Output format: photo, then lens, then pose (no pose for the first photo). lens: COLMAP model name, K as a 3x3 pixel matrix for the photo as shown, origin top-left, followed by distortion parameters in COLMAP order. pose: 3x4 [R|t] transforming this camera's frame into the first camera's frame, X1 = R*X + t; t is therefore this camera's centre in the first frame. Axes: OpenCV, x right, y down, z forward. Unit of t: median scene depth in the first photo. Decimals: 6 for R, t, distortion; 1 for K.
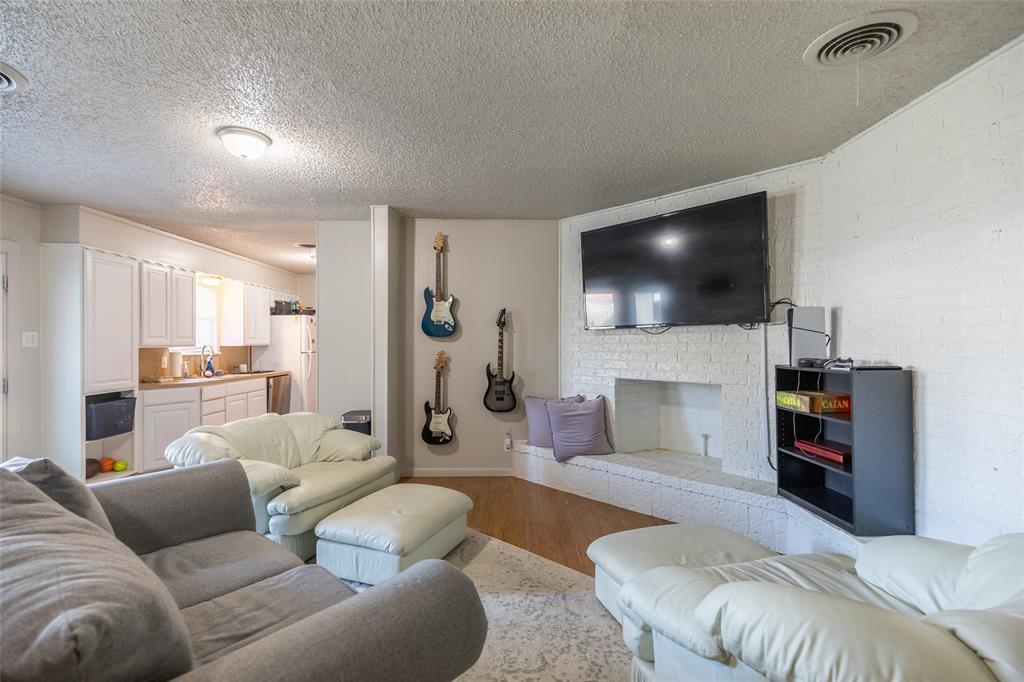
lens RADIAL K [[459.3, 0, 510.0], [0, 459.3, 342.0], [0, 0, 1]] dist [0.003936, 0.000042]
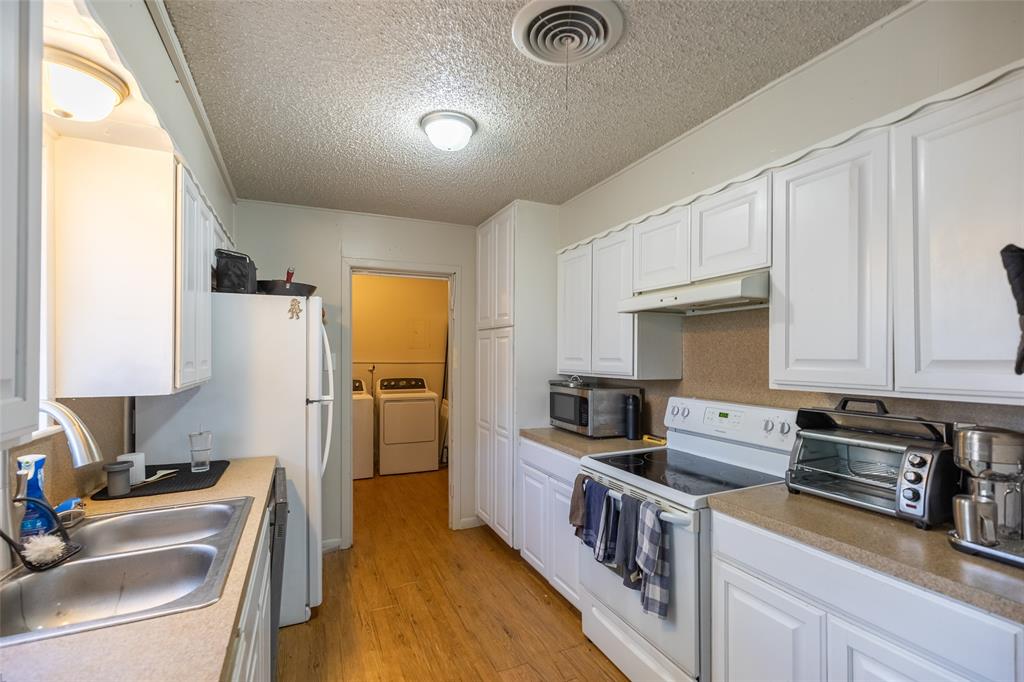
lens RADIAL K [[459.3, 0, 514.6], [0, 459.3, 349.3], [0, 0, 1]] dist [0.003936, 0.000042]
pose [[0.915055, 0.007968, 0.403249, -0.744564], [-0.006134, 0.999964, -0.005840, -0.027917], [-0.403281, 0.002871, 0.915071, 0.988243]]
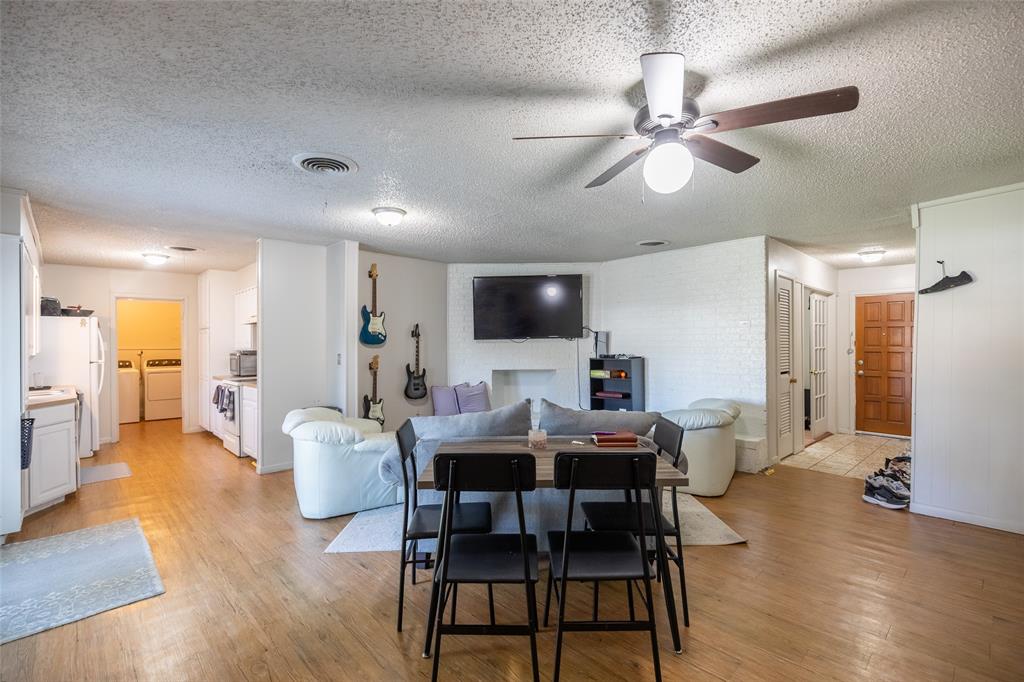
lens RADIAL K [[459.3, 0, 514.9], [0, 459.3, 341.7], [0, 0, 1]] dist [0.003936, 0.000042]
pose [[0.729586, -0.002673, 0.683884, -0.764356], [0.005085, 0.999986, -0.001516, -0.015116], [-0.683871, 0.004584, 0.729589, -0.211862]]
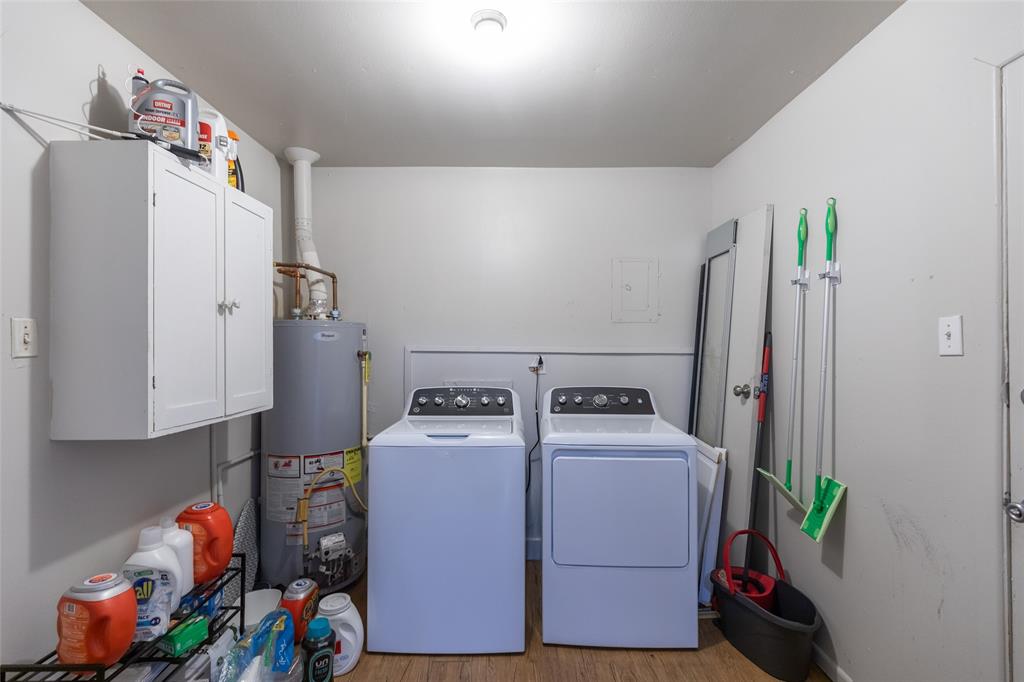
lens RADIAL K [[459.3, 0, 513.1], [0, 459.3, 341.5], [0, 0, 1]] dist [0.003936, 0.000042]
pose [[0.999955, 0.001322, -0.009441, -0.605595], [-0.001300, 0.999996, 0.002333, -0.009795], [0.009444, -0.002320, 0.999953, 1.771787]]
